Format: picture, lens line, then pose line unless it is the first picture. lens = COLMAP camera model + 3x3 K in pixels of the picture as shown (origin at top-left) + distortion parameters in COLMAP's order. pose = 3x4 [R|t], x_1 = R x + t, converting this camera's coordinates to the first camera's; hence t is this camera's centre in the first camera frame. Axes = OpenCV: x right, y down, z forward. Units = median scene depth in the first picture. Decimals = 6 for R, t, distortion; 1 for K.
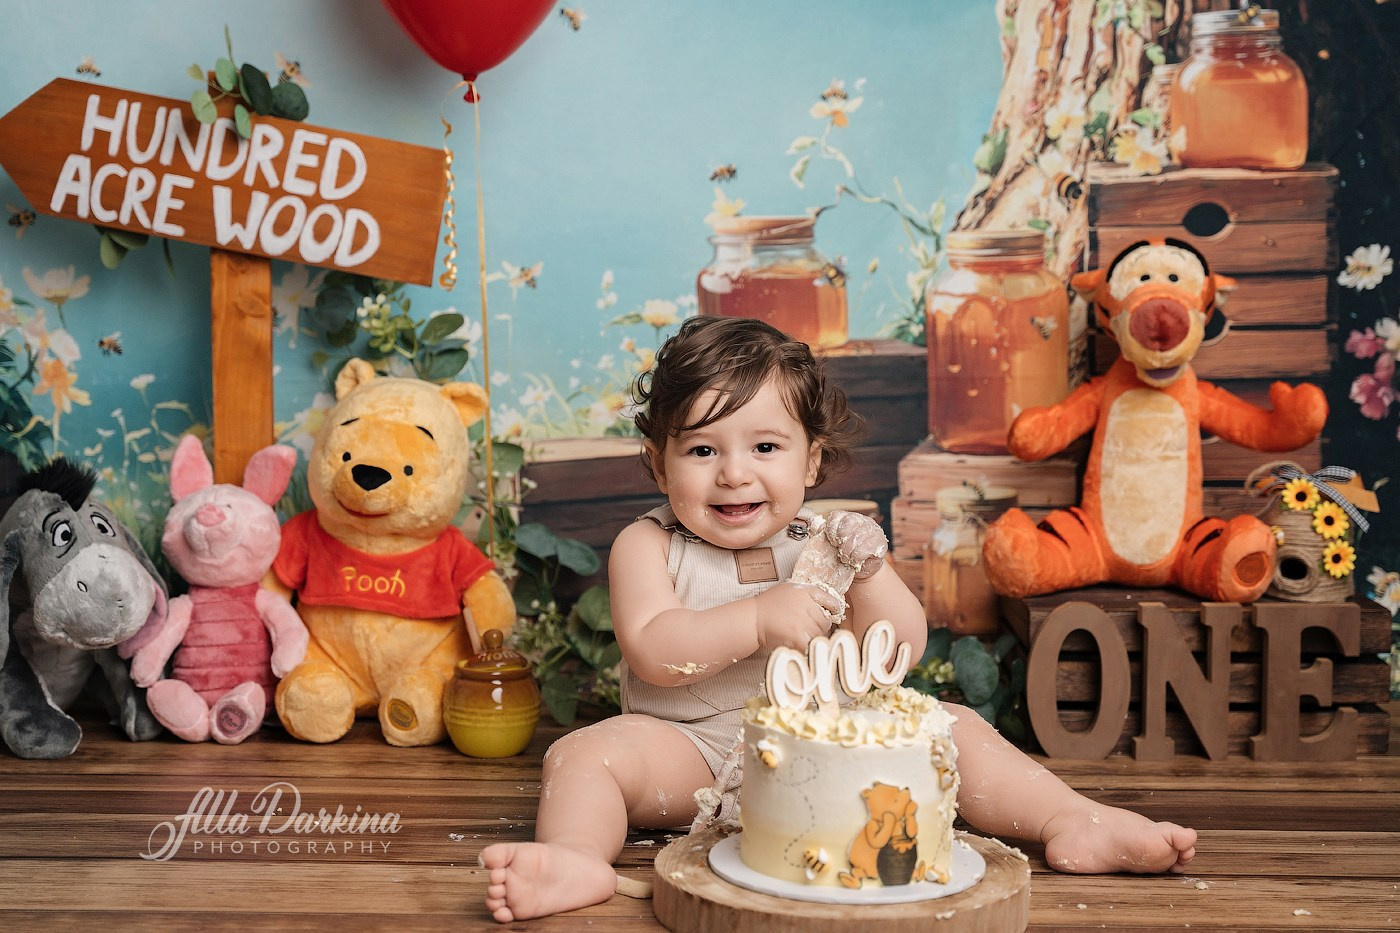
lens RADIAL K [[2187.8, 0, 700.0], [0, 2187.8, 466.5], [0, 0, 1]] dist [0.029026, 0.020623]
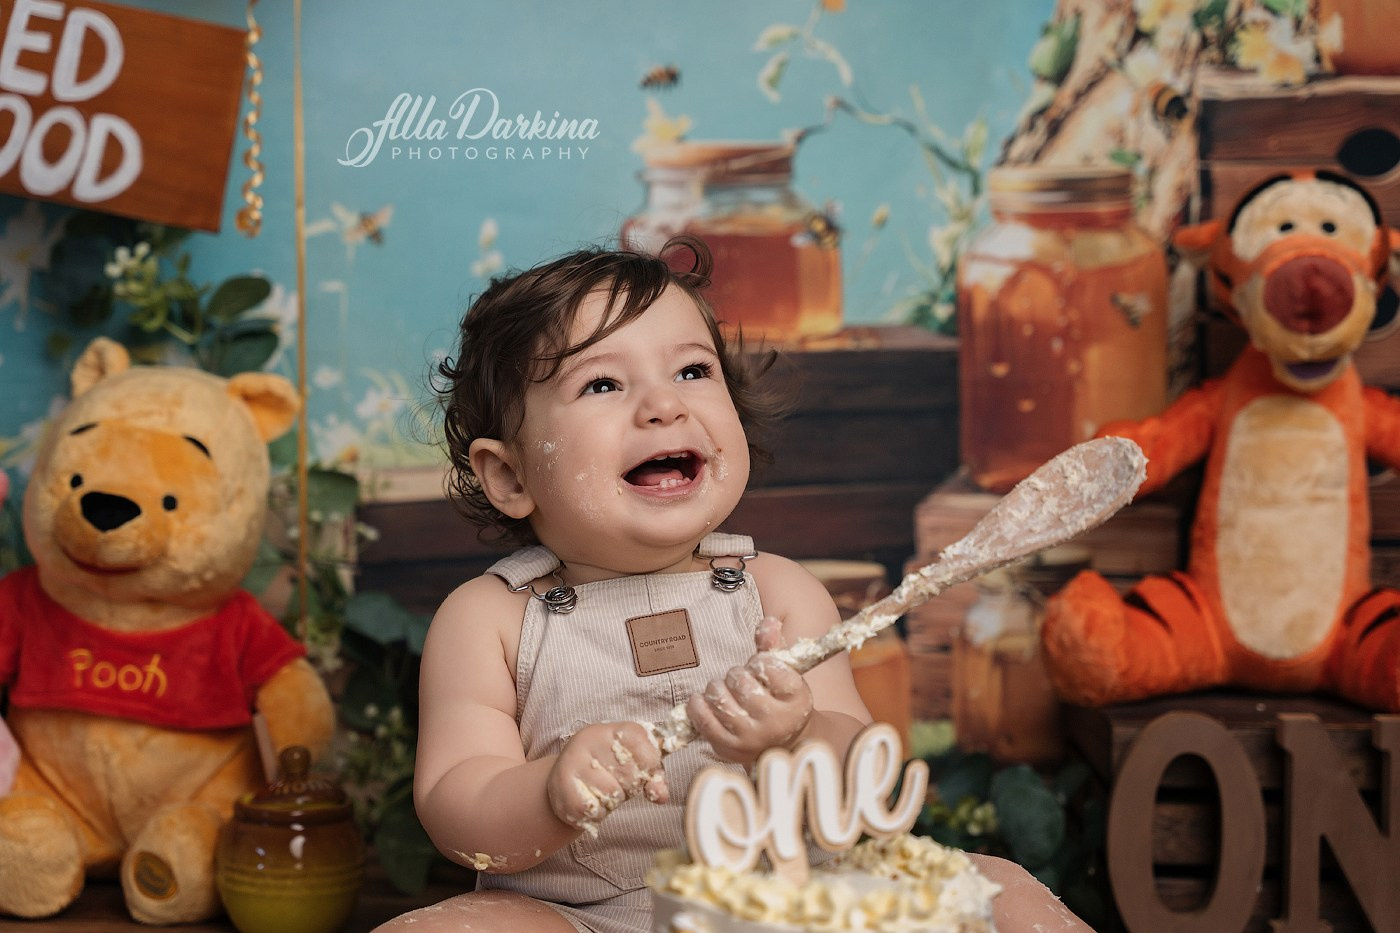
lens RADIAL K [[2769.8, 0, 690.6], [0, 2769.8, 462.4], [0, 0, 1]] dist [0.050321, -0.127760]
pose [[0.999943, 0.009463, 0.004970, 0.018027], [-0.009271, 0.999256, -0.037439, 0.018367], [-0.005321, 0.037391, 0.999287, 0.155971]]
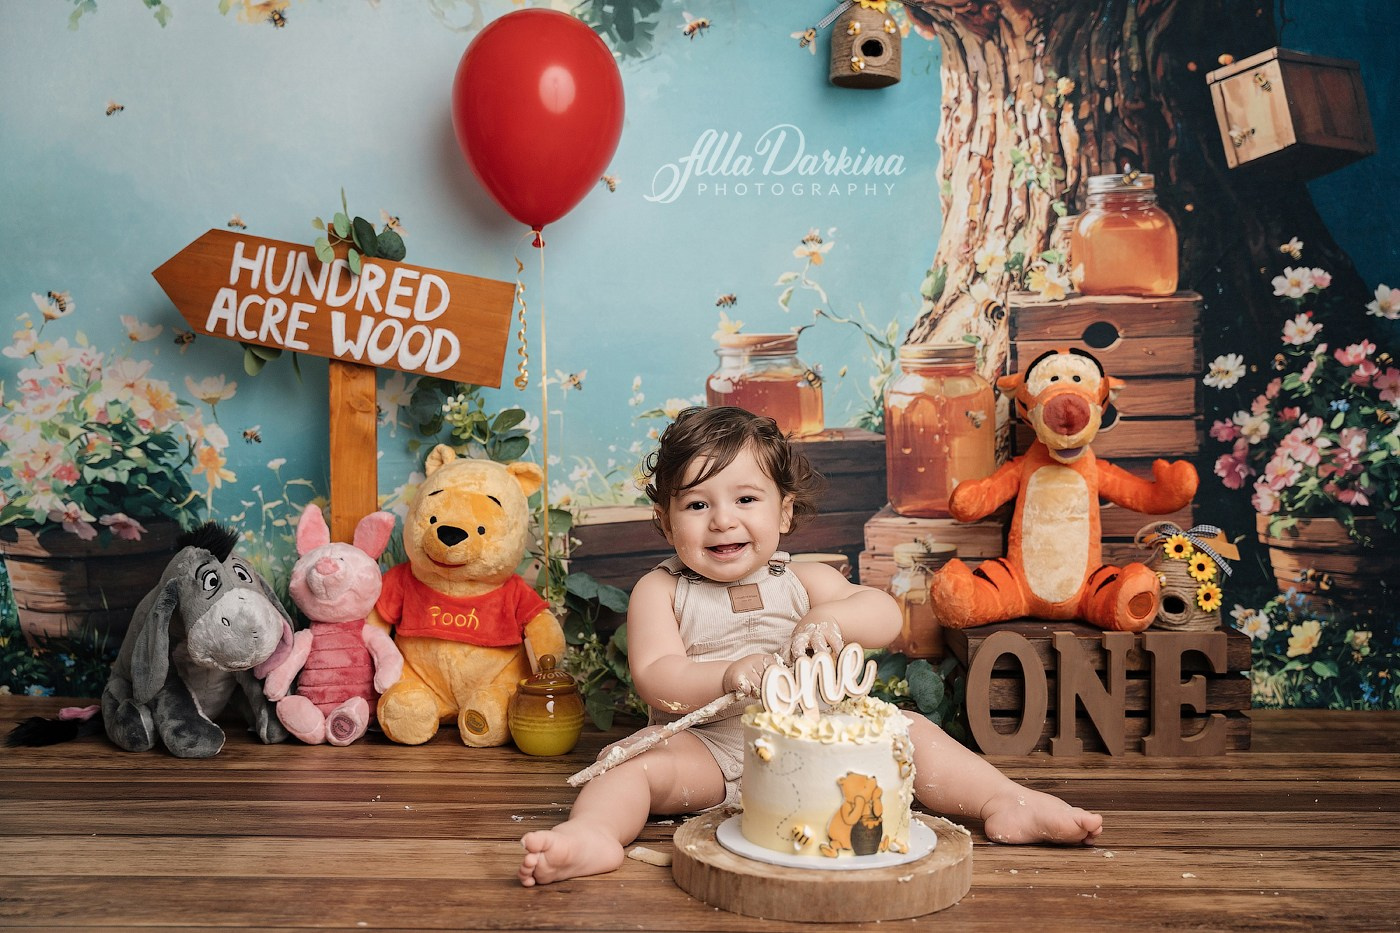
lens RADIAL K [[1661.9, 0, 704.6], [0, 1661.9, 463.9], [0, 0, 1]] dist [0.009183, 0.024023]
pose [[0.999985, -0.004108, -0.003734, 0.001101], [0.003937, 0.998999, -0.044561, 0.006416], [0.003913, 0.044545, 0.999000, 0.025832]]
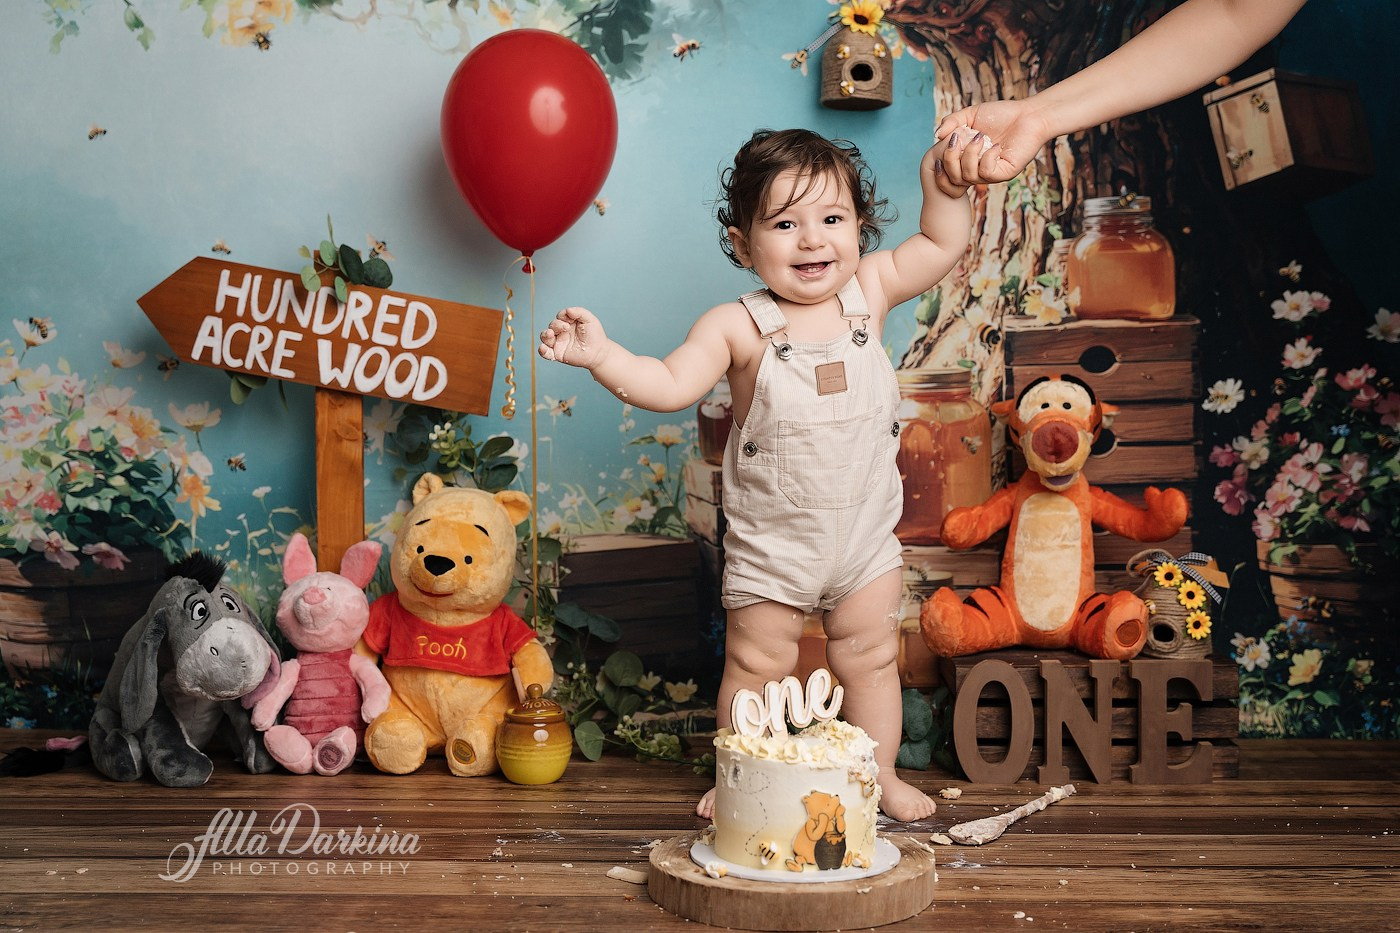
lens RADIAL K [[1885.1, 0, 728.6], [0, 1885.1, 476.8], [0, 0, 1]] dist [0.013202, 0.029729]
pose [[0.999963, -0.006251, -0.005833, 0.024312], [0.005983, 0.998974, -0.044893, 0.003531], [0.006108, 0.044856, 0.998975, -0.097637]]
